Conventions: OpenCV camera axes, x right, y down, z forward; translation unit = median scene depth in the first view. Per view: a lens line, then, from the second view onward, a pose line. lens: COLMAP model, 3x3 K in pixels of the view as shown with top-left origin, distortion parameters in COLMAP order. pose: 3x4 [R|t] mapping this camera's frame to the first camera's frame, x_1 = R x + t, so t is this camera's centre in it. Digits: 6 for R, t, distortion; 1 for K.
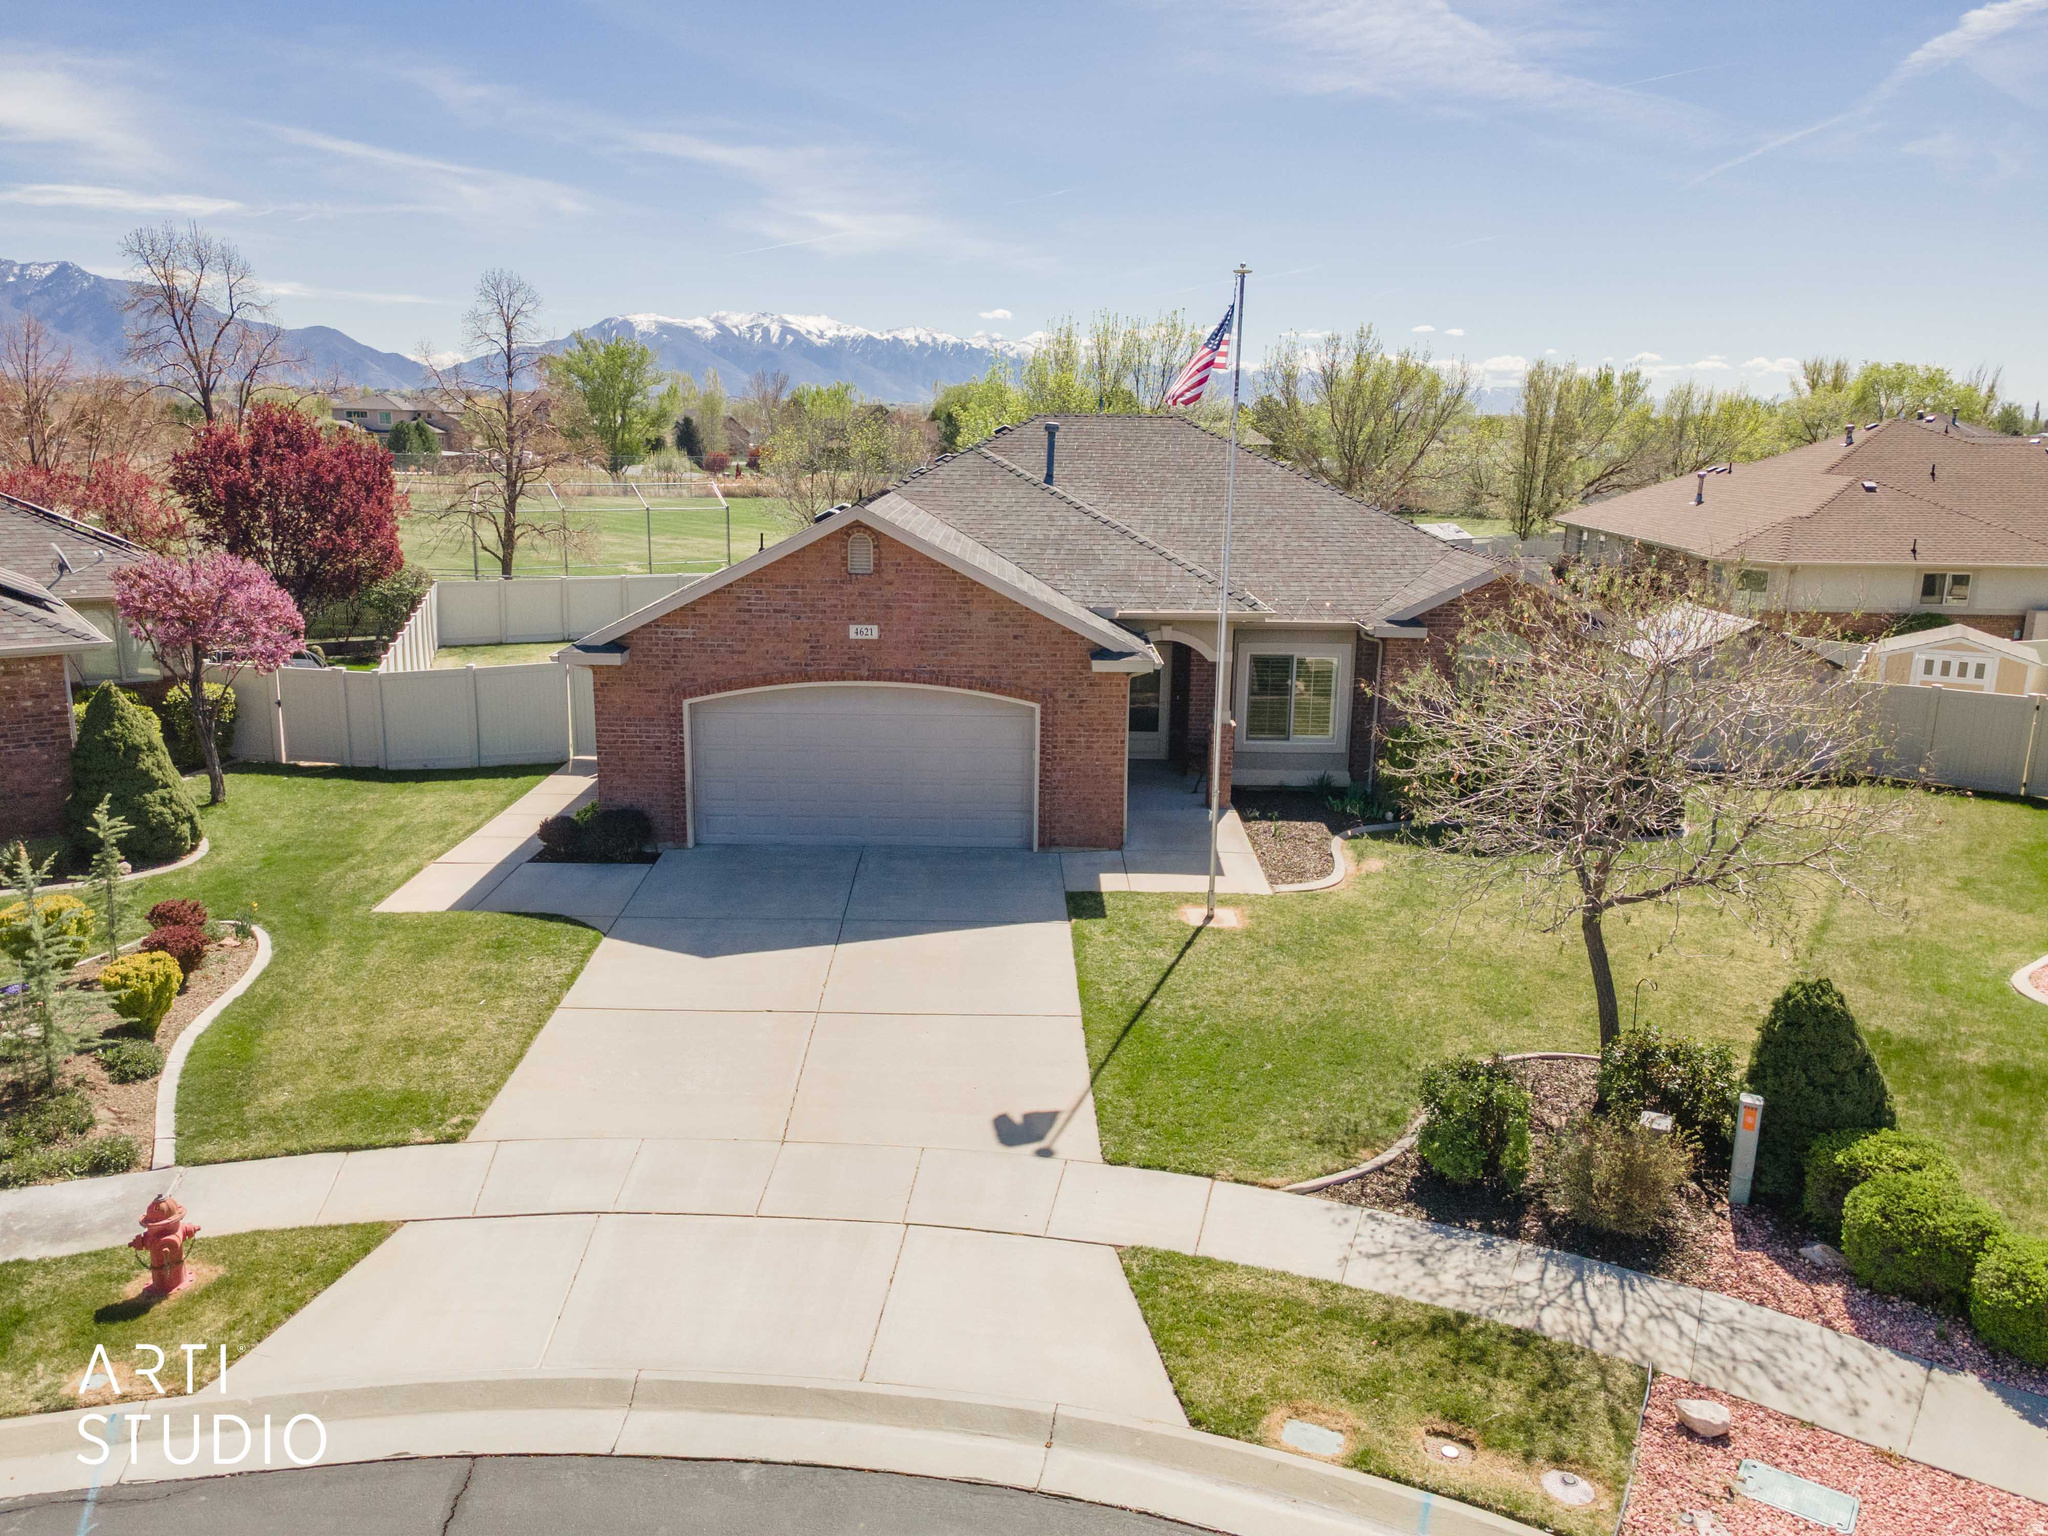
lens RADIAL K [[1489.0, 0, 1009.7], [0, 1489.0, 764.3], [0, 0, 1]] dist [0.015982, 0.050069]
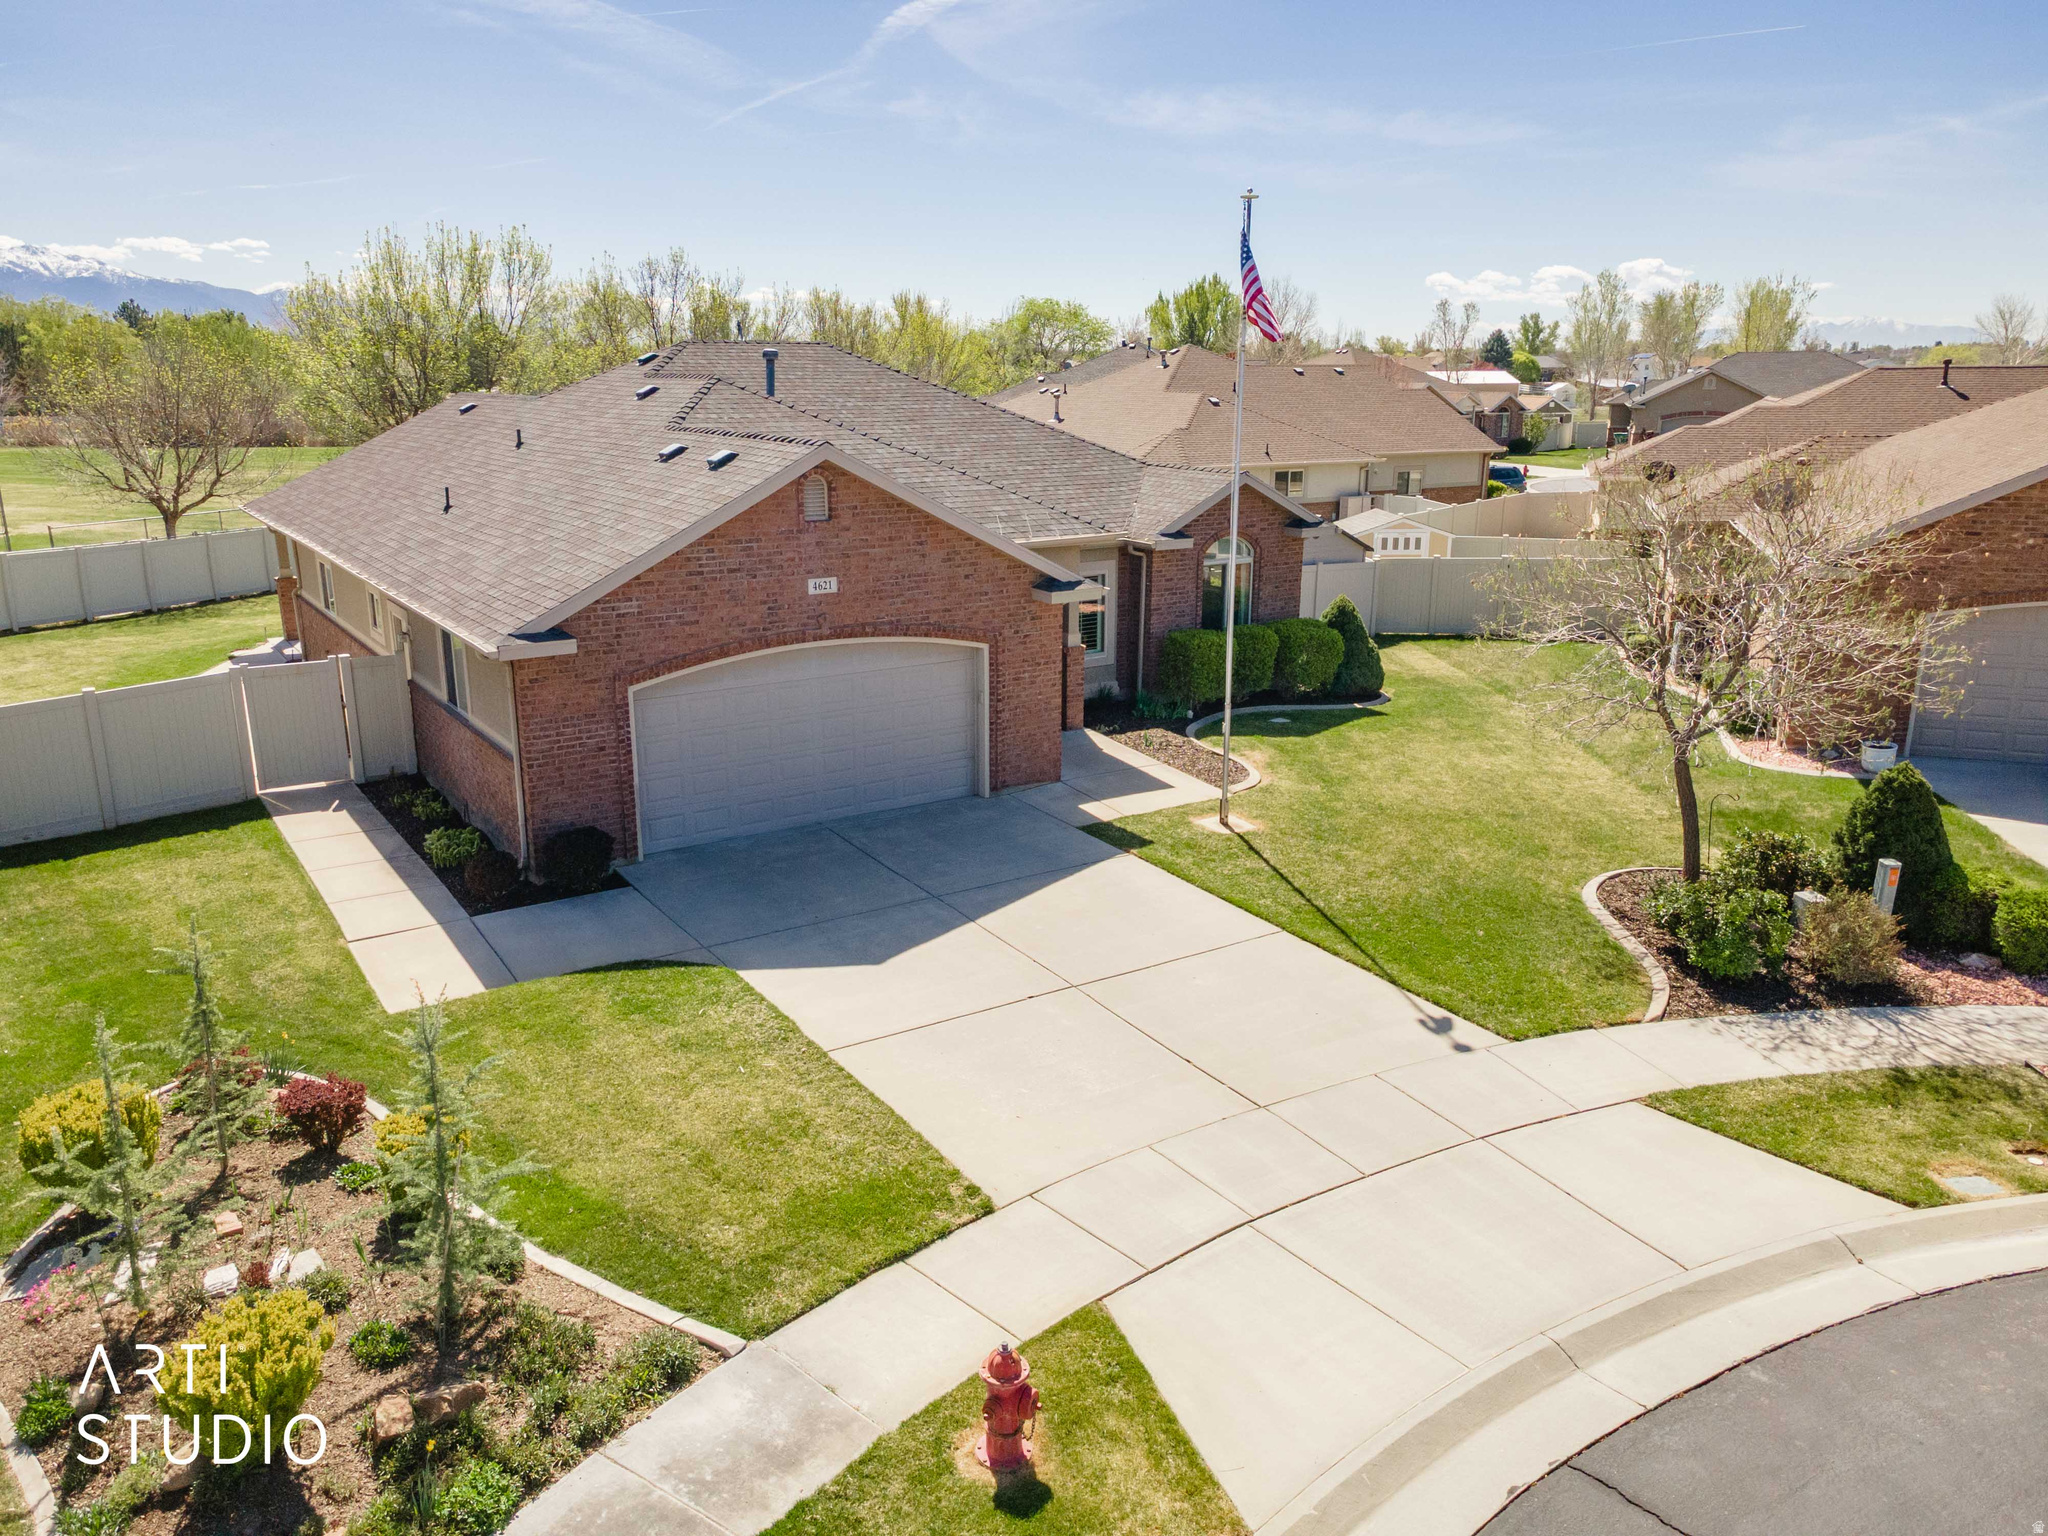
lens RADIAL K [[1489.0, 0, 1009.7], [0, 1489.0, 764.3], [0, 0, 1]] dist [0.015982, 0.050069]
pose [[0.836994, -0.156106, 0.524473, -0.532660], [0.132228, 0.987740, 0.082976, -0.045727], [-0.530996, -0.000101, 0.847374, 0.194817]]
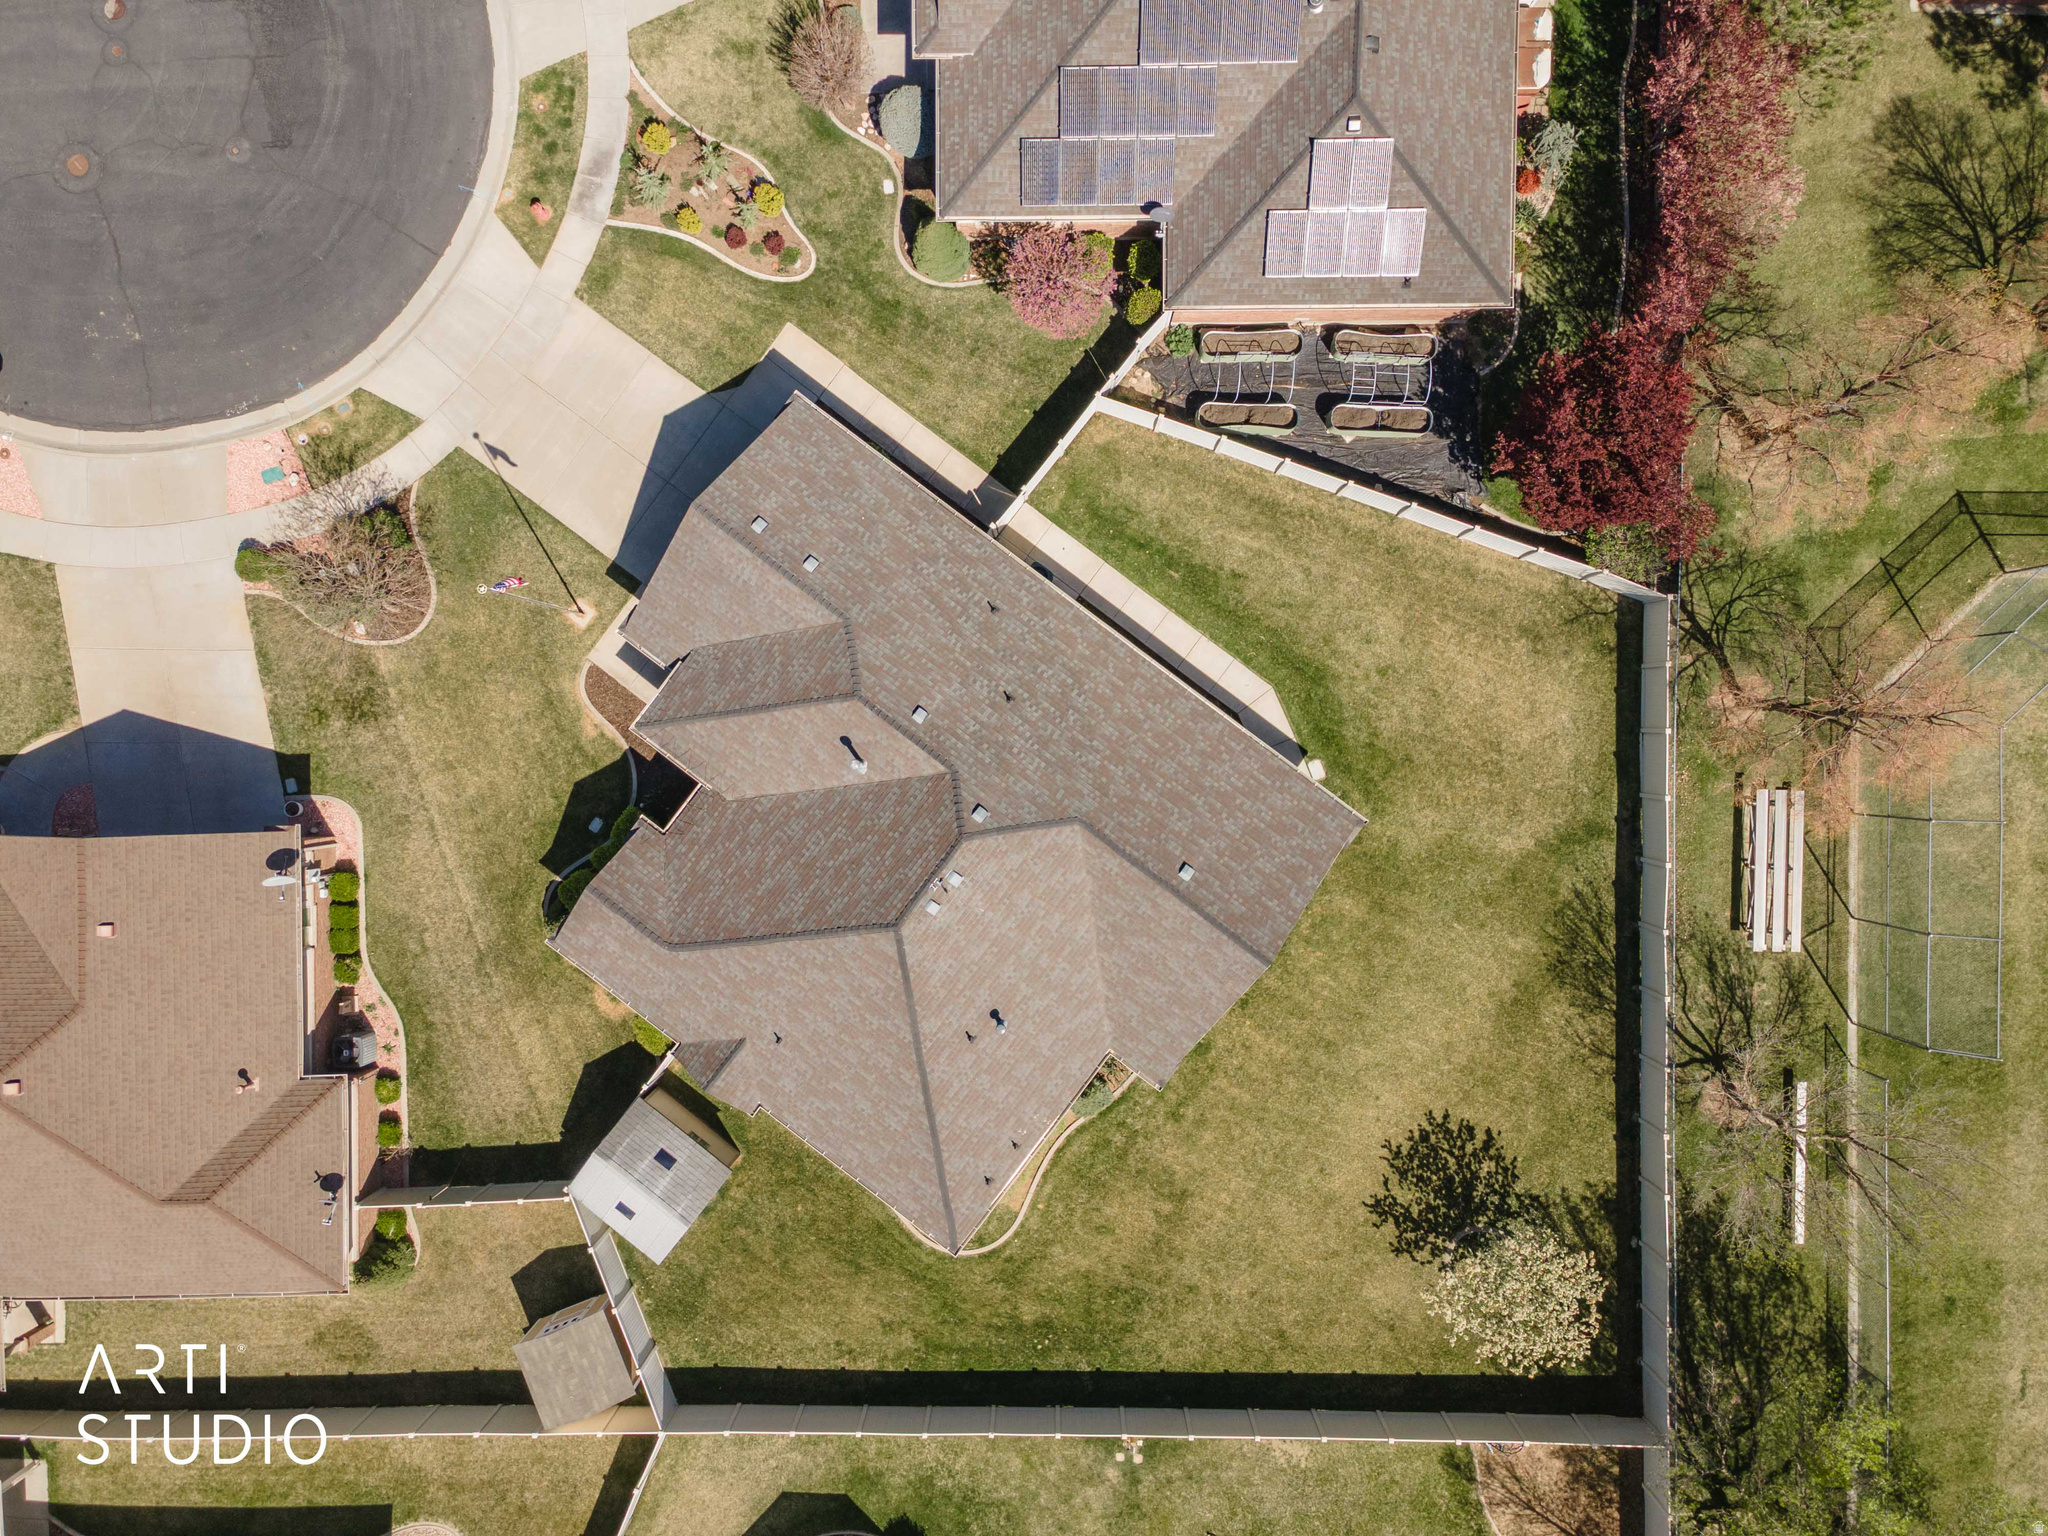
lens RADIAL K [[1489.0, 0, 1009.7], [0, 1489.0, 764.3], [0, 0, 1]] dist [0.015982, 0.050069]
pose [[-0.603961, 0.796822, 0.017488, -0.122313], [-0.152538, -0.137099, 0.978742, -2.312486], [0.782281, 0.588454, 0.204348, 1.183432]]
